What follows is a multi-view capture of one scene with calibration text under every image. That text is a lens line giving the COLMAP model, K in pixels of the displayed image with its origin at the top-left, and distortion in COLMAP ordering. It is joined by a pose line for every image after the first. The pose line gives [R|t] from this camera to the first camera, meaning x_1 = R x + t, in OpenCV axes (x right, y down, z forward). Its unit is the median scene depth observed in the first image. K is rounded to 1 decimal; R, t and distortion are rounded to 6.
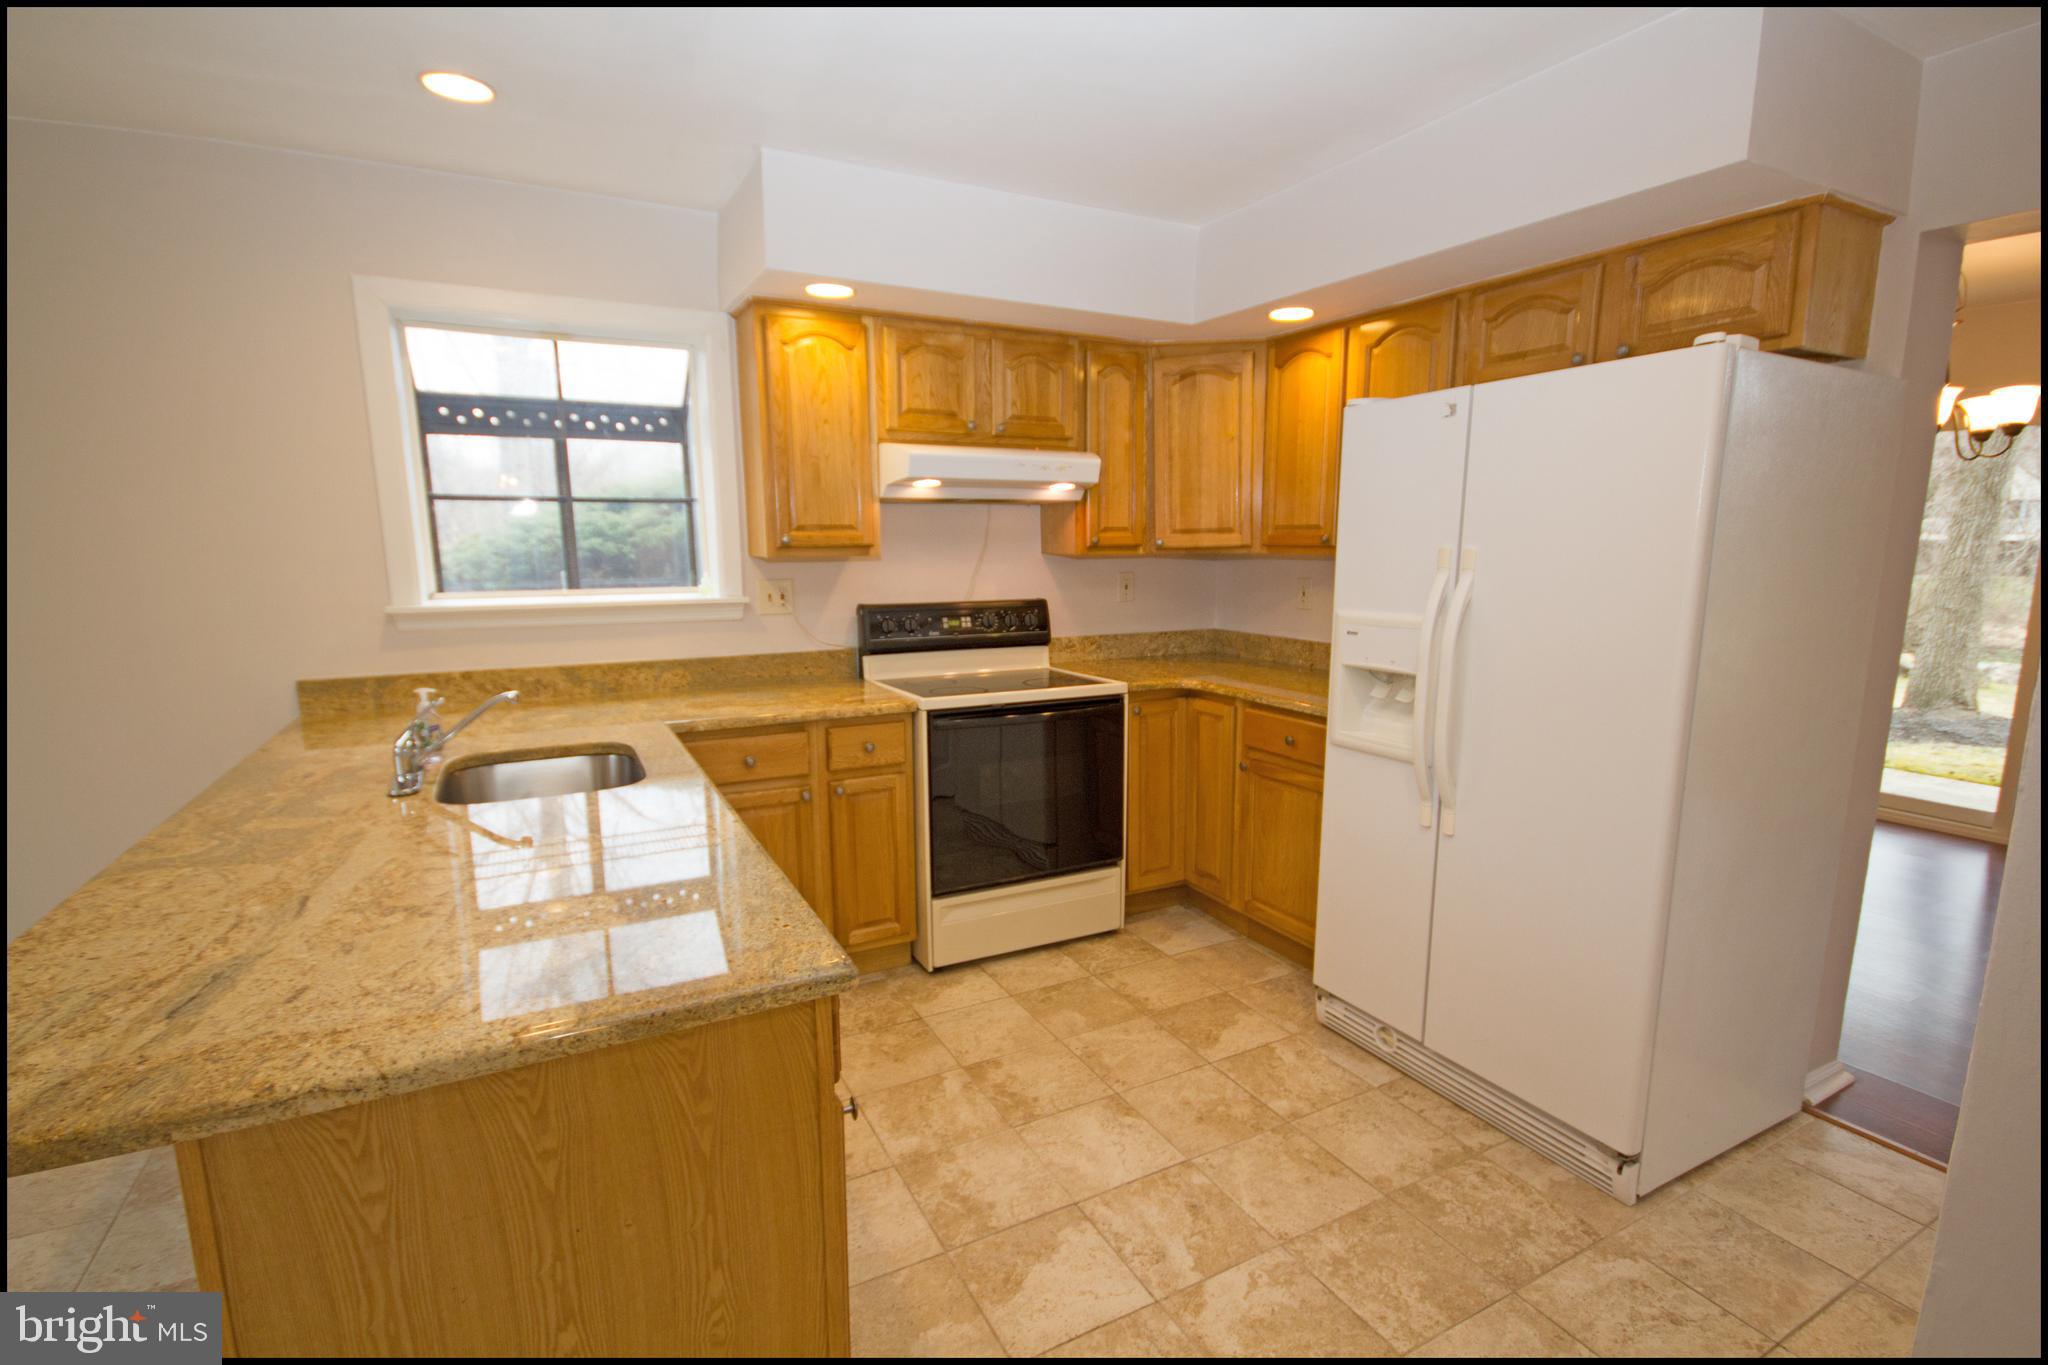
lens RADIAL K [[935.8, 0, 1037.6], [0, 935.8, 706.0], [0, 0, 1]] dist [0.010109, -0.010669]
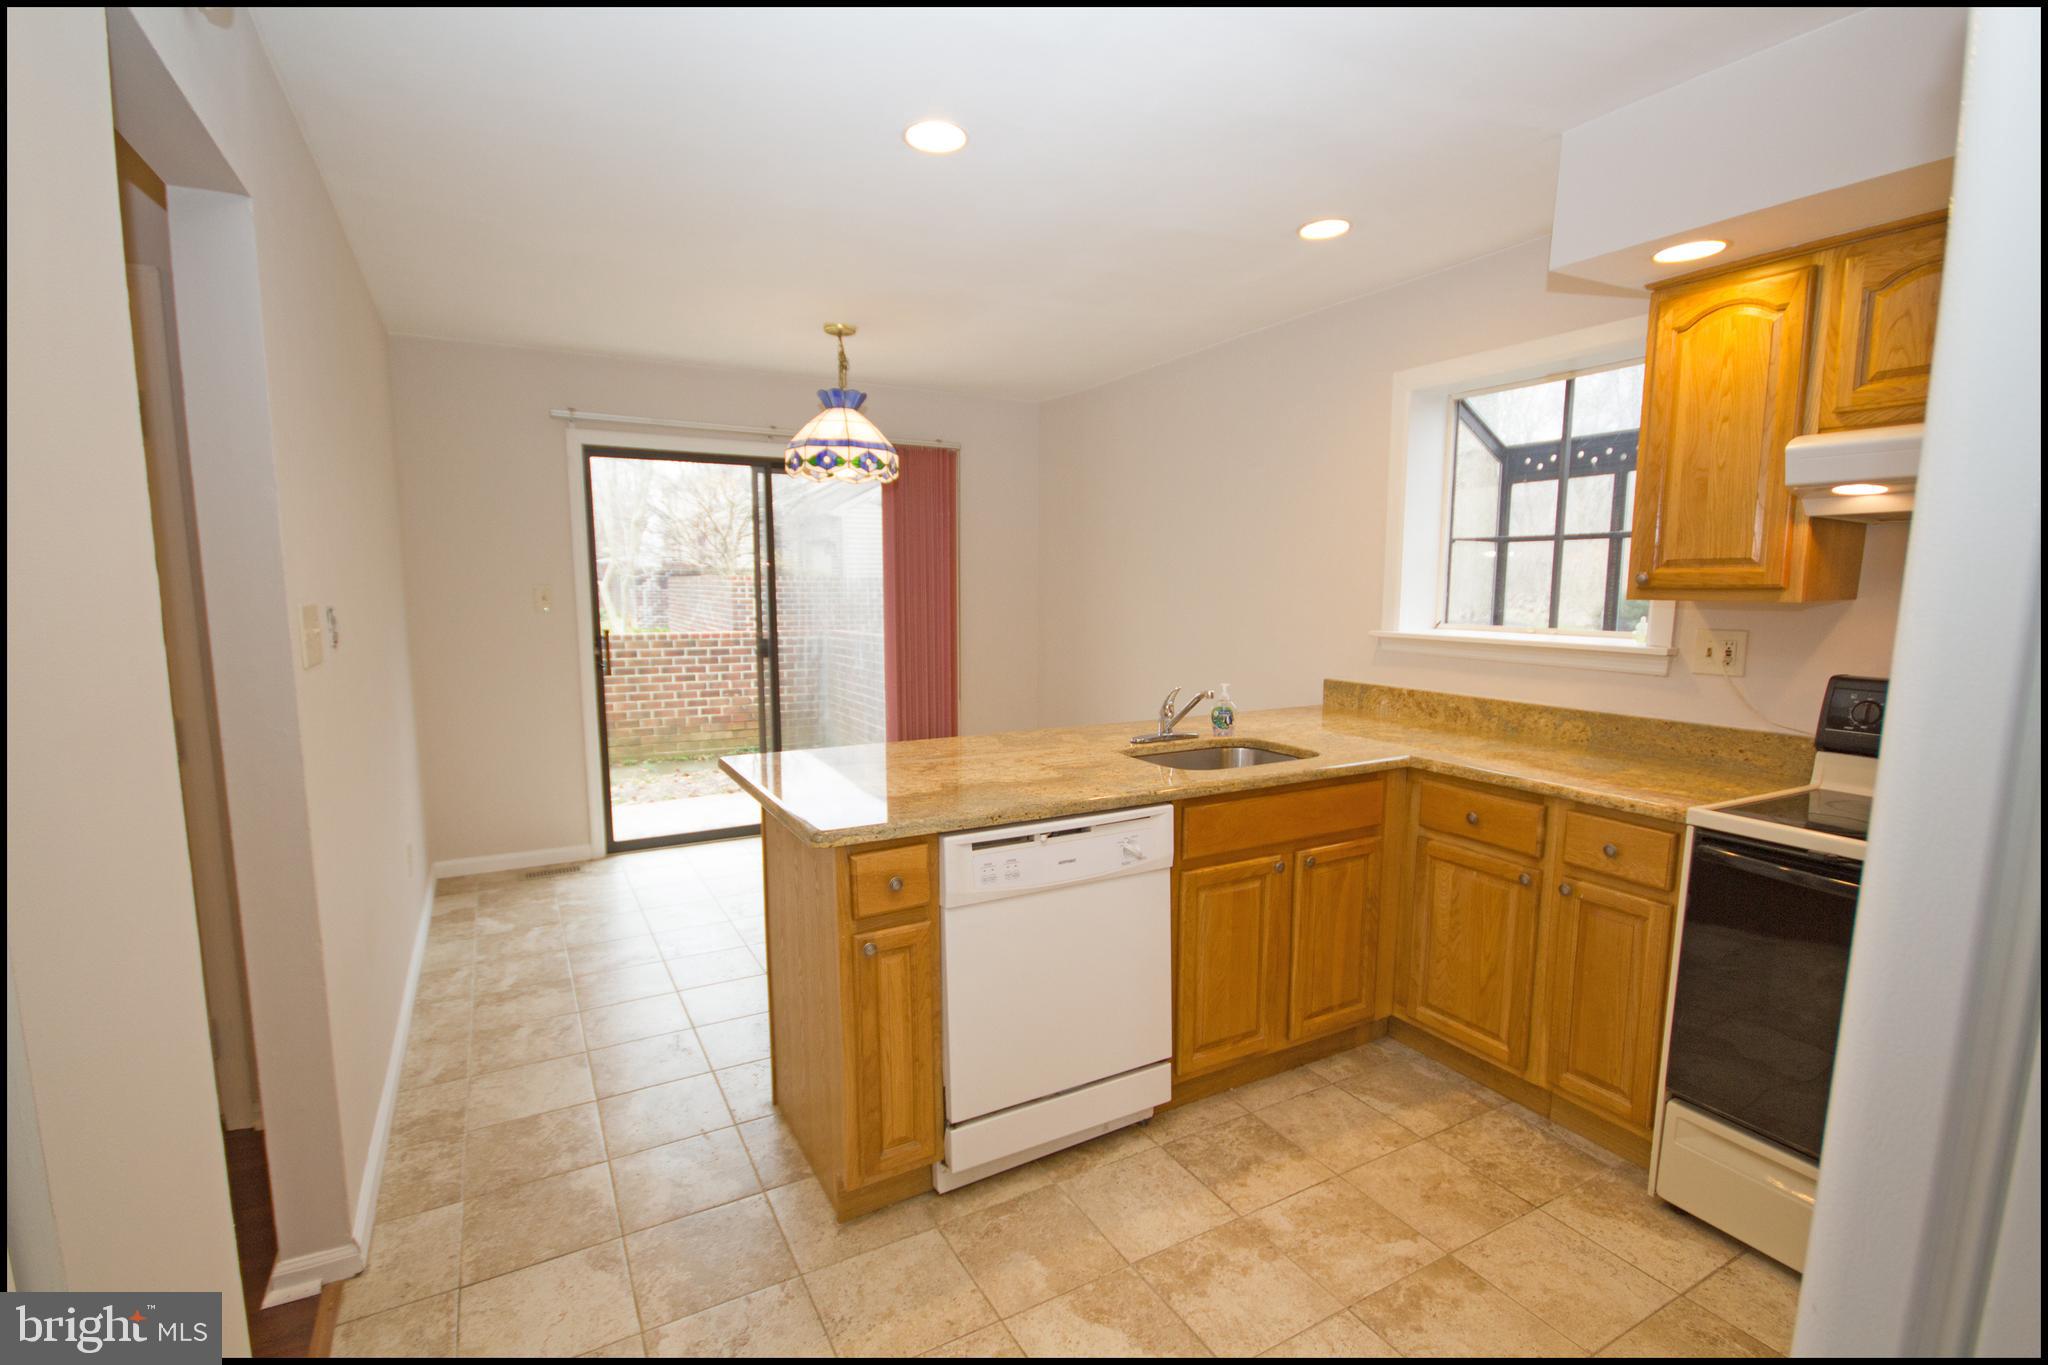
lens RADIAL K [[935.8, 0, 1037.6], [0, 935.8, 706.0], [0, 0, 1]] dist [0.010109, -0.010669]
pose [[0.024562, 0.136093, -0.990391, 0.524677], [-0.175721, 0.975854, 0.129738, -0.083312], [0.984134, 0.170846, 0.047883, 0.467144]]
